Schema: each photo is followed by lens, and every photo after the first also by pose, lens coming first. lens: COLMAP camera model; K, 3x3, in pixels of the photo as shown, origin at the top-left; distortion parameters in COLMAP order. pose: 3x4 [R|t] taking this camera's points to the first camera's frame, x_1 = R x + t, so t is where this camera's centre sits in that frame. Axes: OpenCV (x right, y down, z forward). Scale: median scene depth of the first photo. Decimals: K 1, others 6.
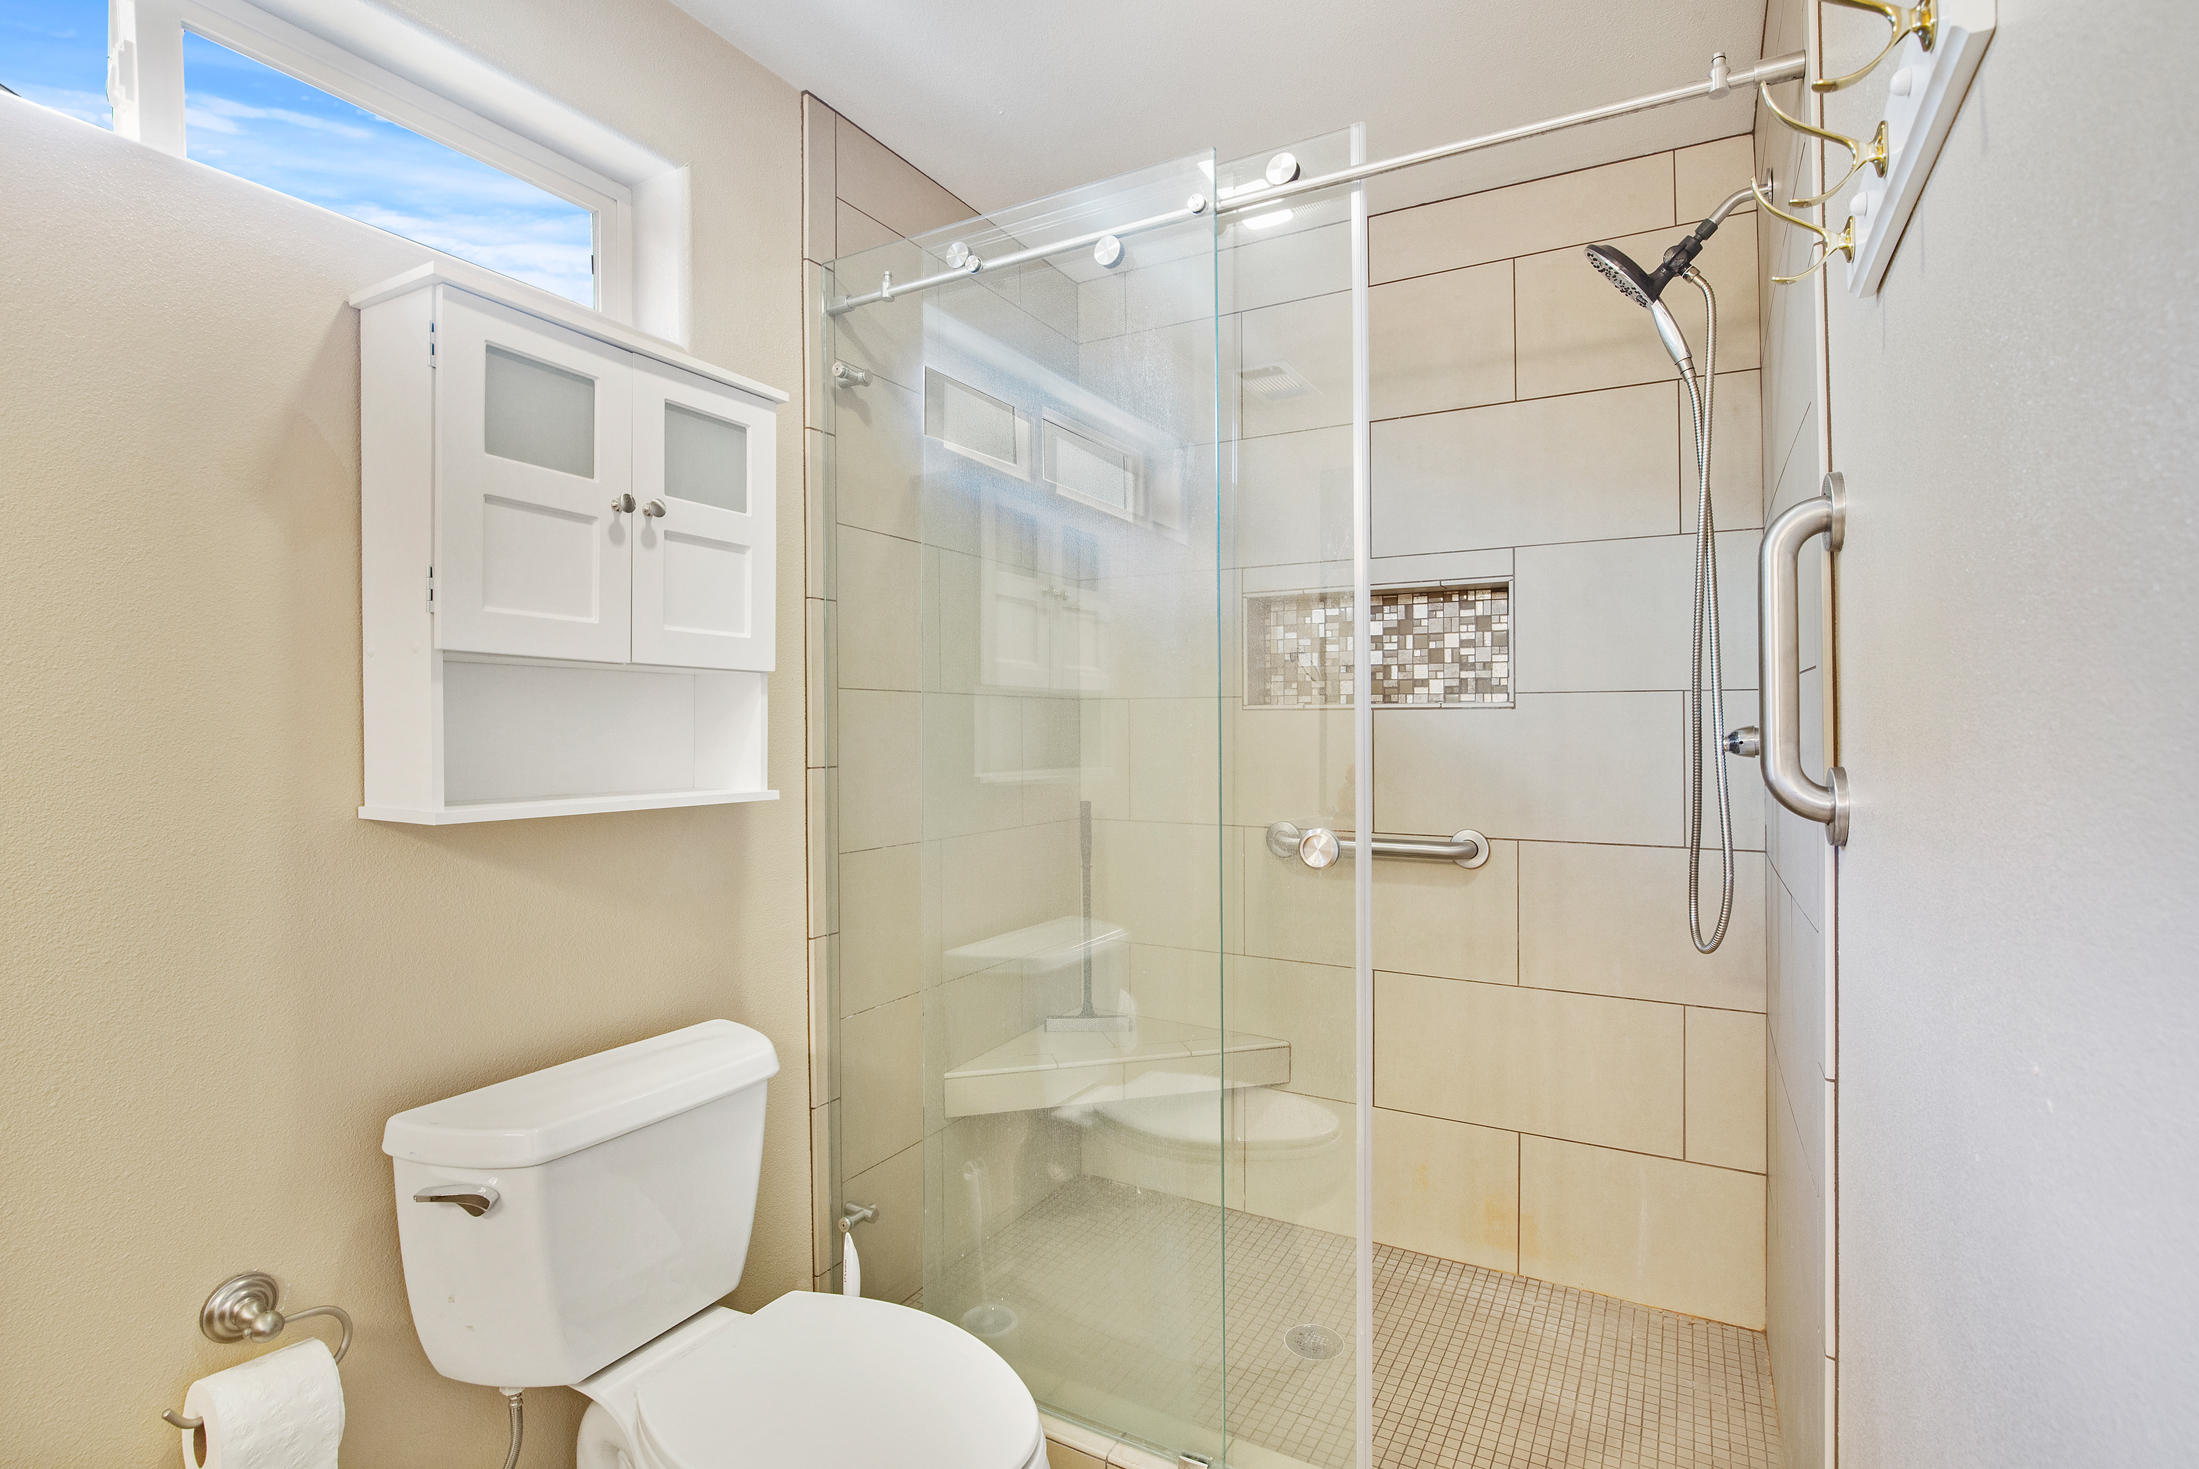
lens RADIAL K [[1024.4, 0, 1123.6], [0, 1024.4, 744.7], [0, 0, 1]] dist [-0.027843, 0.000163]
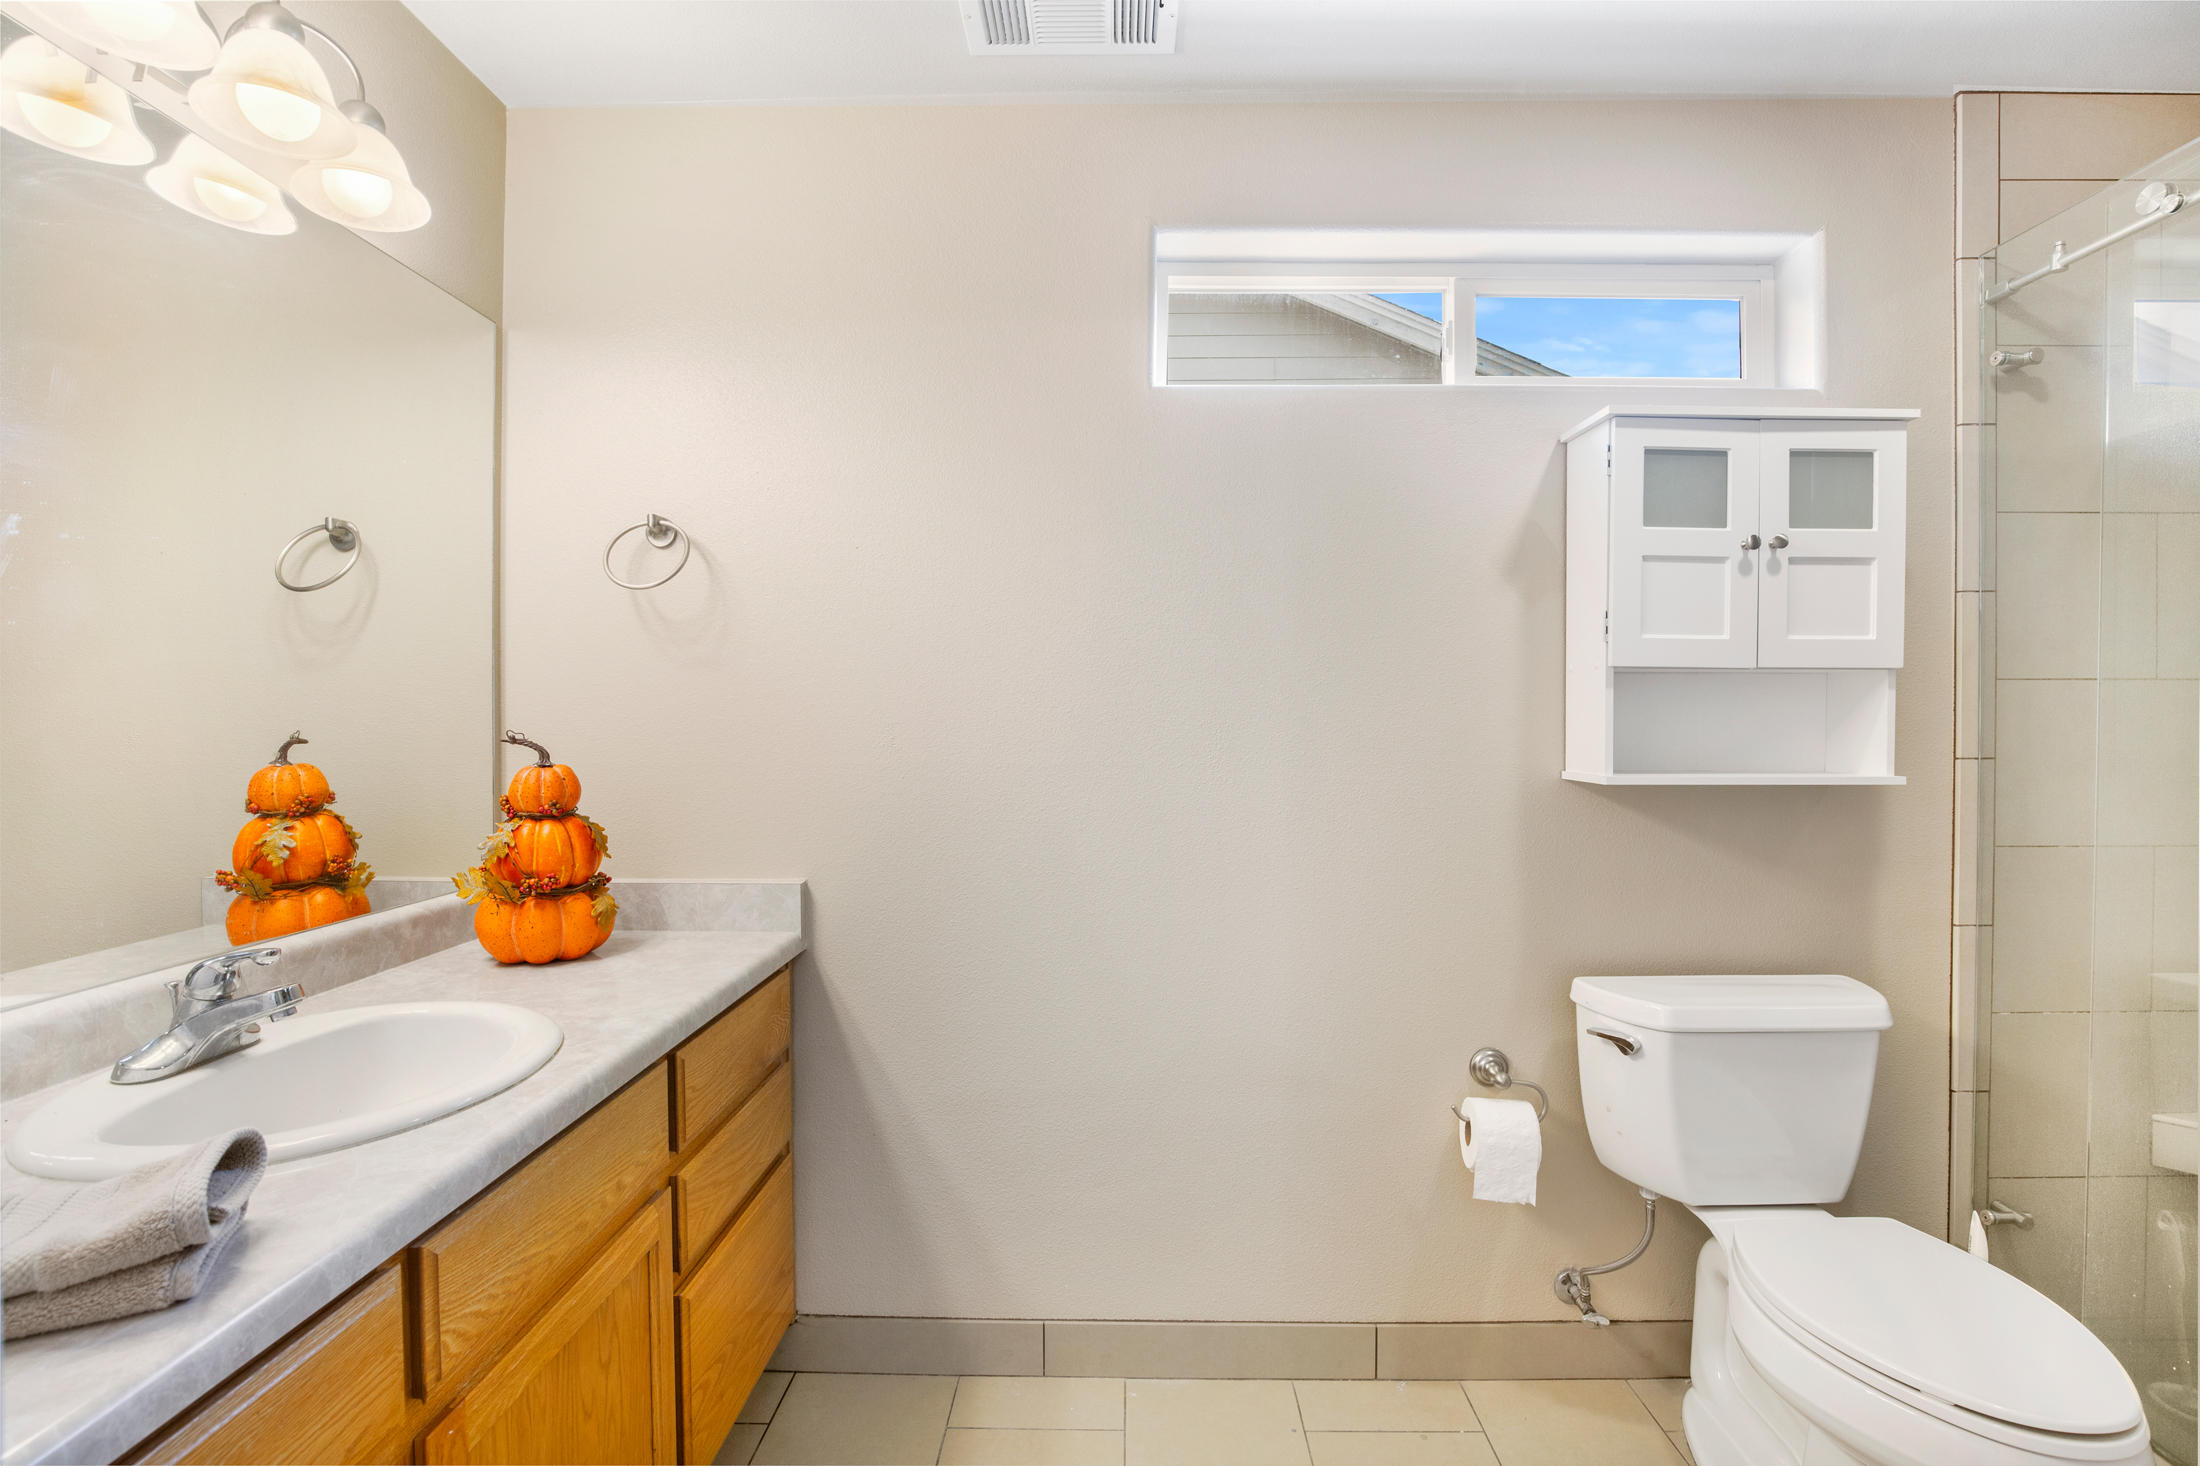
lens RADIAL K [[996.7, 0, 1125.8], [0, 996.7, 731.5], [0, 0, 1]] dist [0.001609, -0.000325]
pose [[0.471441, 0.010876, -0.881830, 0.216950], [-0.012870, 0.999902, 0.005452, 0.001513], [0.881804, 0.008779, 0.471535, -0.246899]]
